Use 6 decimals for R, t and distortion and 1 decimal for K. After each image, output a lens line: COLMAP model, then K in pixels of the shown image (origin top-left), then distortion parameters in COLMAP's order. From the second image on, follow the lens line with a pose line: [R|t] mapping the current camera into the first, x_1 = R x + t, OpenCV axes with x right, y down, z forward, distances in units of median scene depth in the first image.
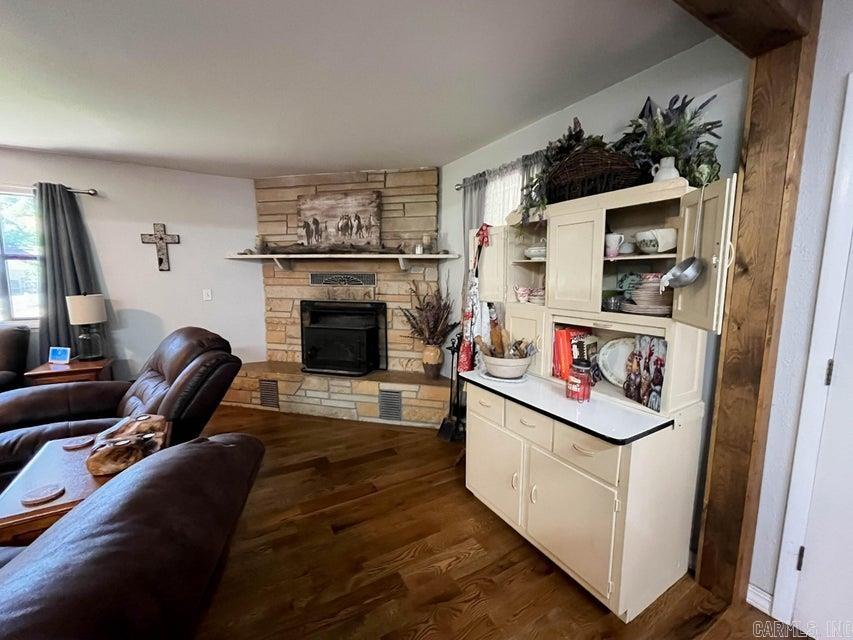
lens RADIAL K [[357.8, 0, 451.9], [0, 357.8, 318.7], [0, 0, 1]] dist [0.003059, -0.000454]
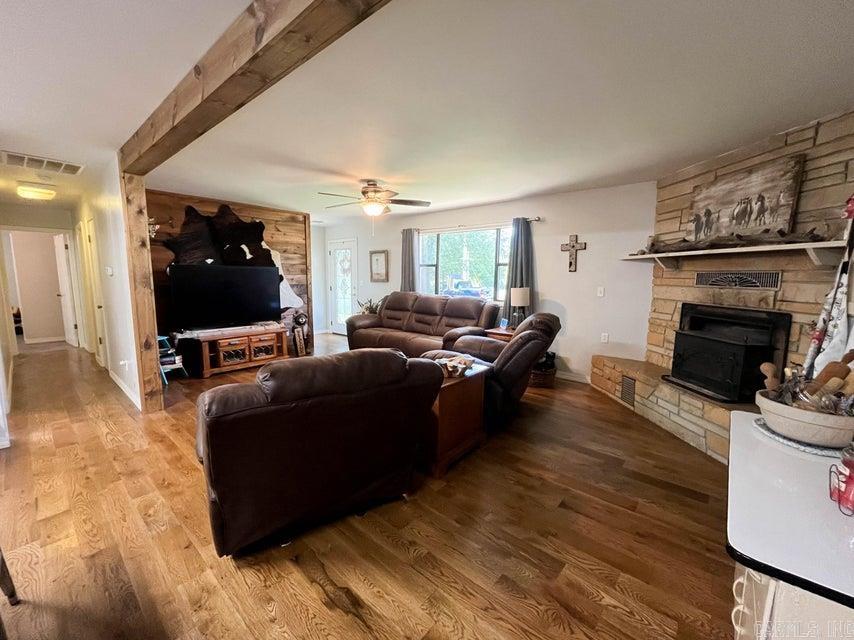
lens RADIAL K [[358.2, 0, 421.5], [0, 358.2, 317.5], [0, 0, 1]] dist [0.003059, -0.000454]
pose [[0.305402, 0.110266, -0.945817, 0.259737], [-0.121798, 0.989637, 0.076047, -0.002986], [0.944402, 0.091974, 0.315668, 0.100946]]
